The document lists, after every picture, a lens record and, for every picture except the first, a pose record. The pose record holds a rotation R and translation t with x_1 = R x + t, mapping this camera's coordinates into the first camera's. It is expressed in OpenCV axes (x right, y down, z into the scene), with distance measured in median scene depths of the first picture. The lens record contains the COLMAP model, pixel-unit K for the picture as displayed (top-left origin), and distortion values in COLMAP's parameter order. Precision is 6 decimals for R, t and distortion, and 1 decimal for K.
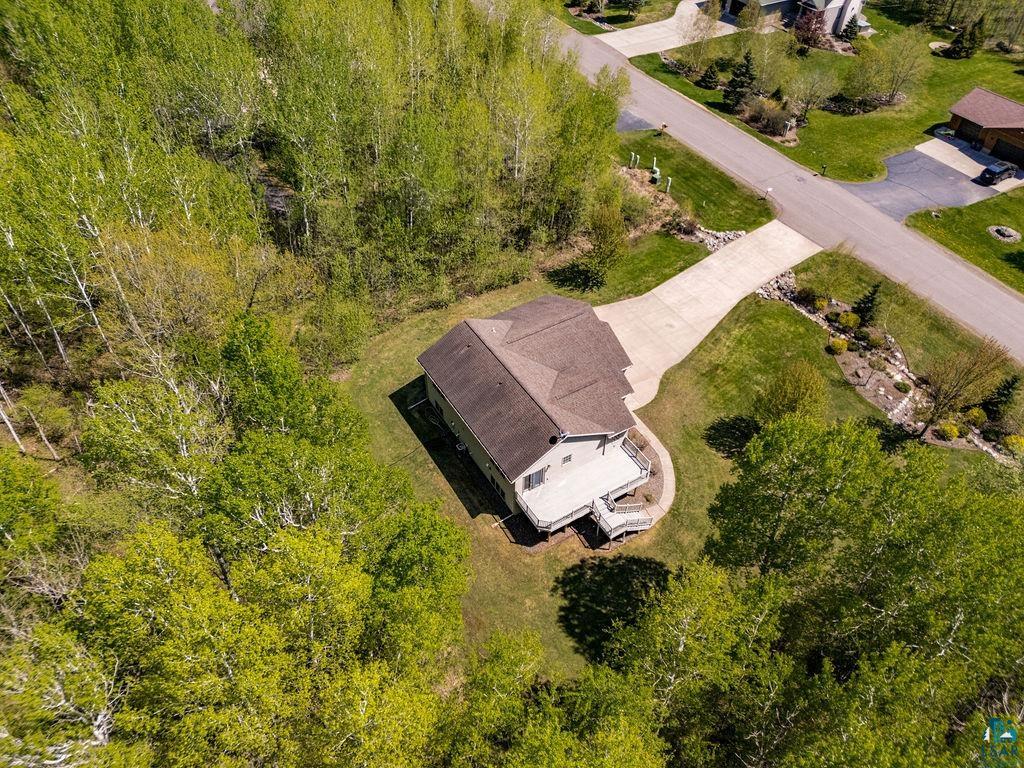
lens RADIAL K [[745.5, 0, 512.0], [0, 745.5, 384.0], [0, 0, 1]] dist [0.111680, -0.134956]
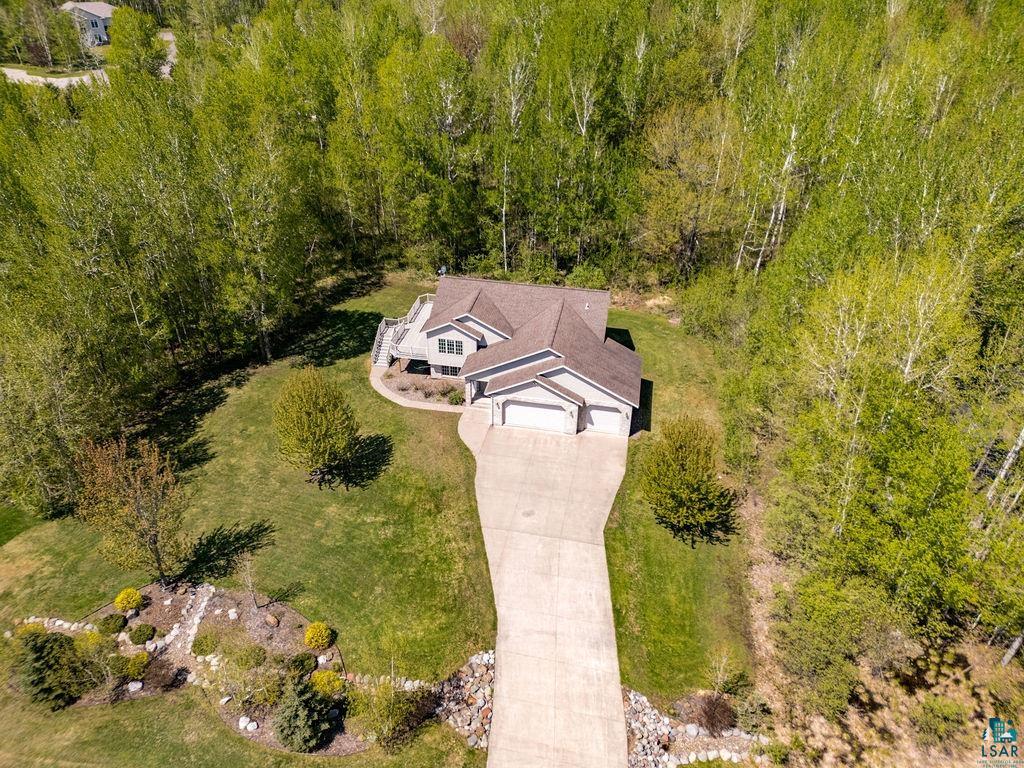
lens RADIAL K [[745.5, 0, 512.0], [0, 745.5, 384.0], [0, 0, 1]] dist [0.111680, -0.134956]
pose [[-0.675600, 0.382261, -0.630429, 0.587957], [-0.536597, 0.331449, 0.776019, -0.623771], [0.505597, 0.862565, -0.018807, 0.853024]]
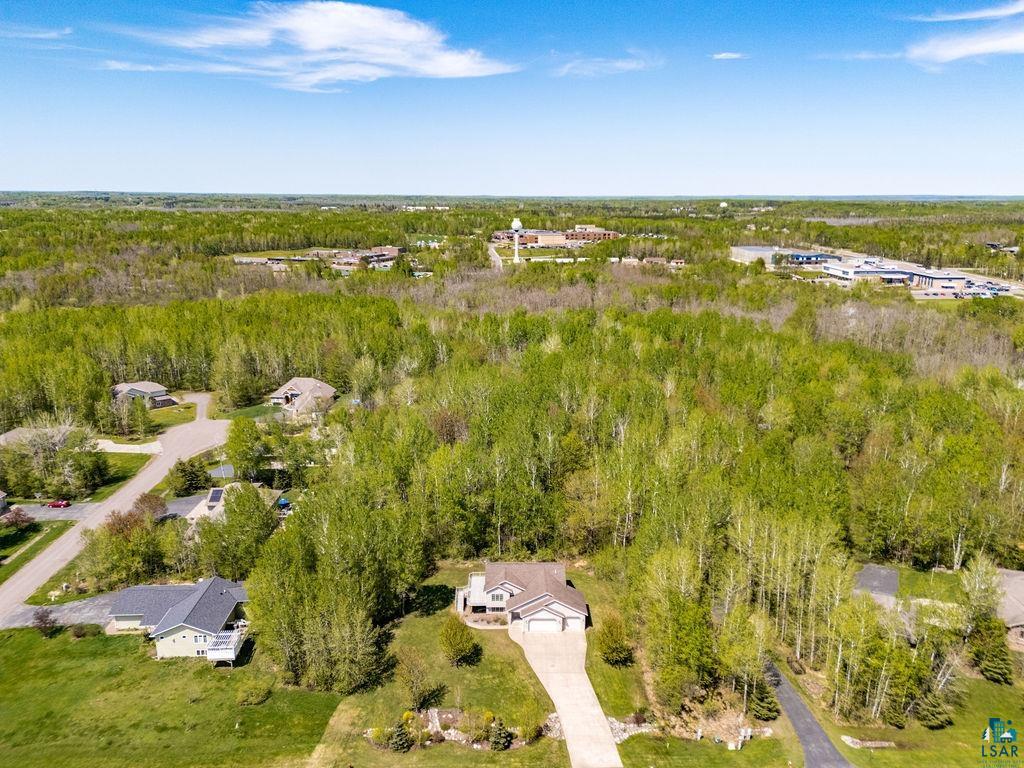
lens RADIAL K [[745.5, 0, 512.0], [0, 745.5, 384.0], [0, 0, 1]] dist [0.111680, -0.134956]
pose [[-0.522001, 0.194284, -0.830523, 1.472465], [-0.609618, 0.596043, 0.522589, -1.226063], [0.596558, 0.779094, -0.192696, 0.737947]]
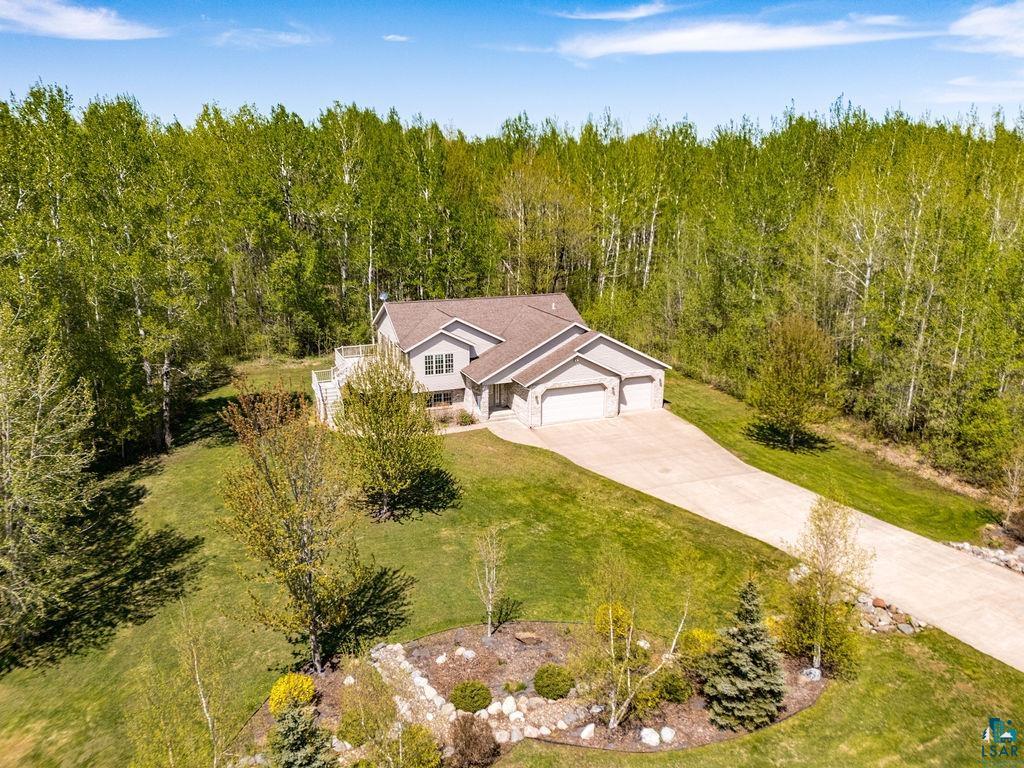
lens RADIAL K [[745.5, 0, 512.0], [0, 745.5, 384.0], [0, 0, 1]] dist [0.111680, -0.134956]
pose [[-0.167455, 0.247519, -0.954302, 0.747135], [-0.701119, 0.650613, 0.291779, -0.201169], [0.693103, 0.717939, 0.064592, 0.783683]]
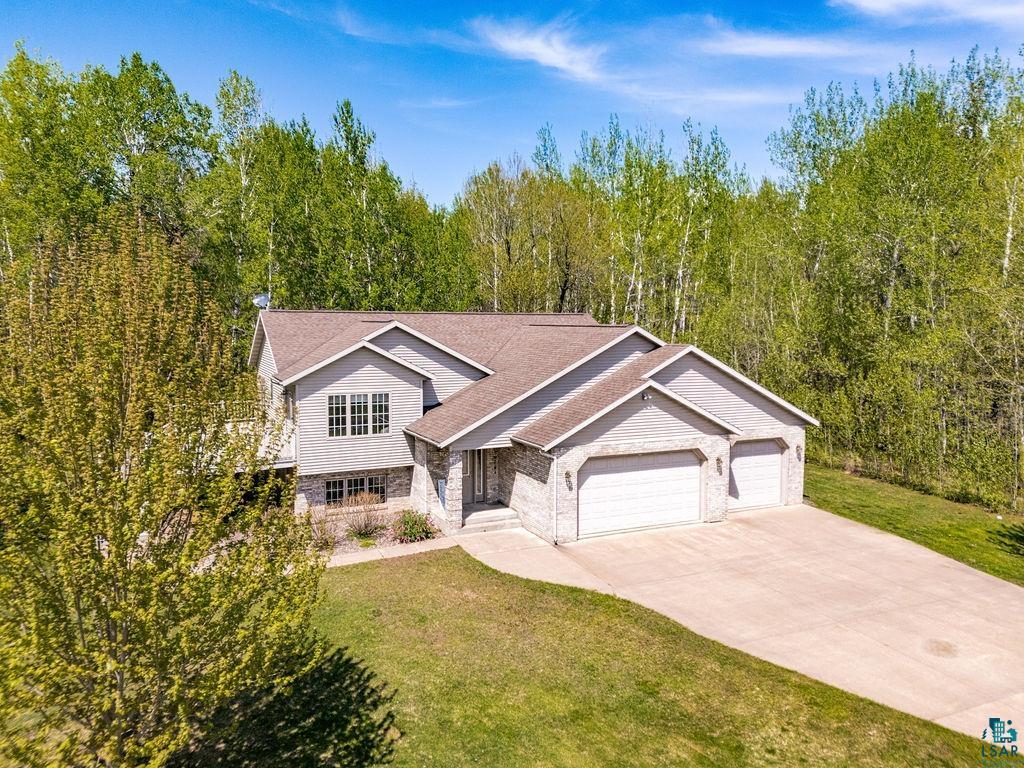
lens RADIAL K [[745.5, 0, 512.0], [0, 745.5, 384.0], [0, 0, 1]] dist [0.111680, -0.134956]
pose [[-0.114751, 0.074825, -0.990572, 0.422679], [-0.705335, 0.696038, 0.134285, -0.068918], [0.699524, 0.714095, -0.027095, 0.815159]]
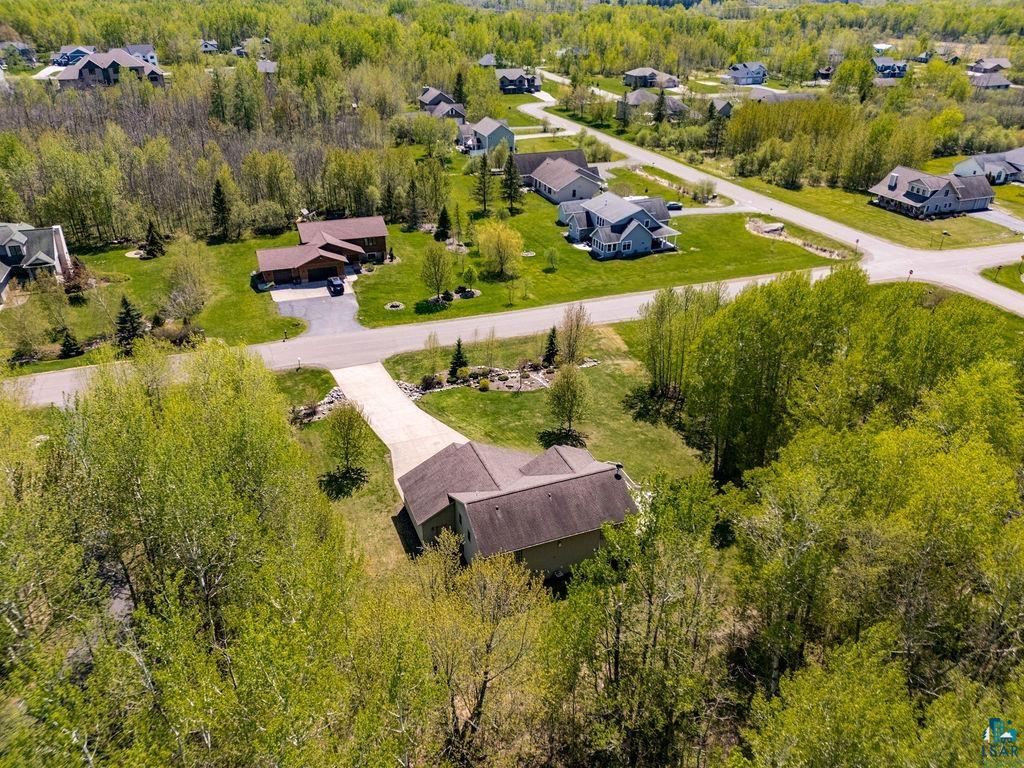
lens RADIAL K [[745.5, 0, 512.0], [0, 745.5, 384.0], [0, 0, 1]] dist [0.111680, -0.134956]
pose [[0.171016, -0.483232, 0.858627, -0.695478], [0.689997, 0.680822, 0.245734, -0.330922], [-0.703319, 0.550426, 0.449860, 0.318851]]
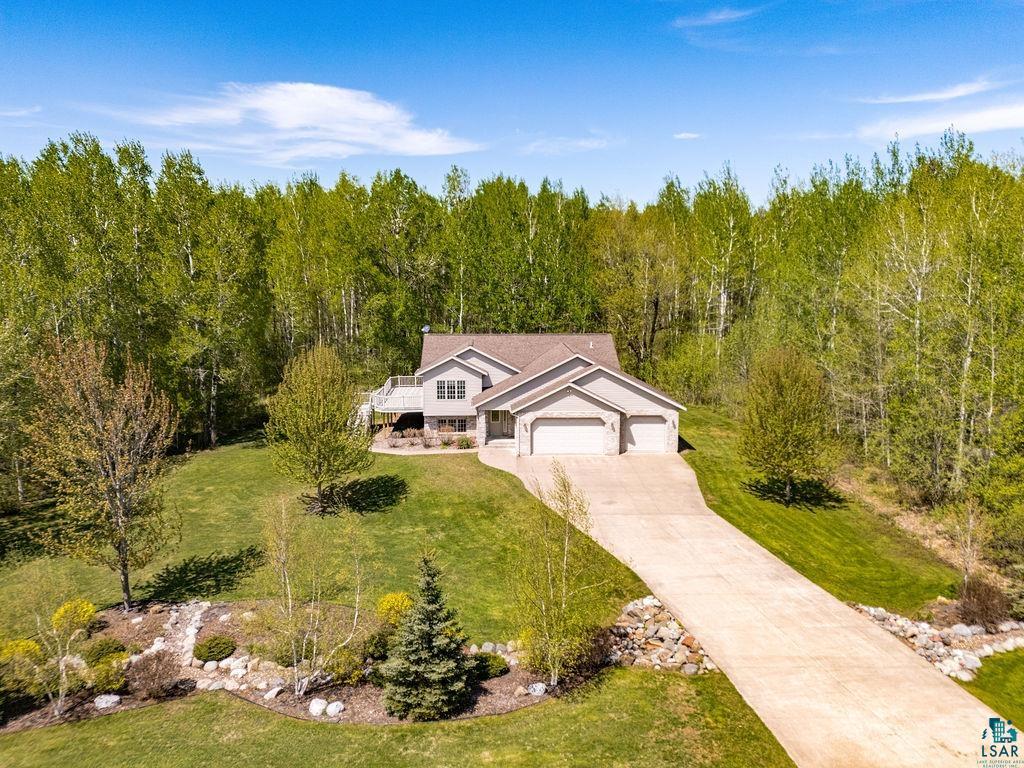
lens RADIAL K [[745.5, 0, 512.0], [0, 745.5, 384.0], [0, 0, 1]] dist [0.111680, -0.134956]
pose [[-0.495773, 0.122071, -0.859830, 0.682517], [-0.619392, 0.644286, 0.448608, -0.324432], [0.608739, 0.754979, -0.243810, 0.972291]]
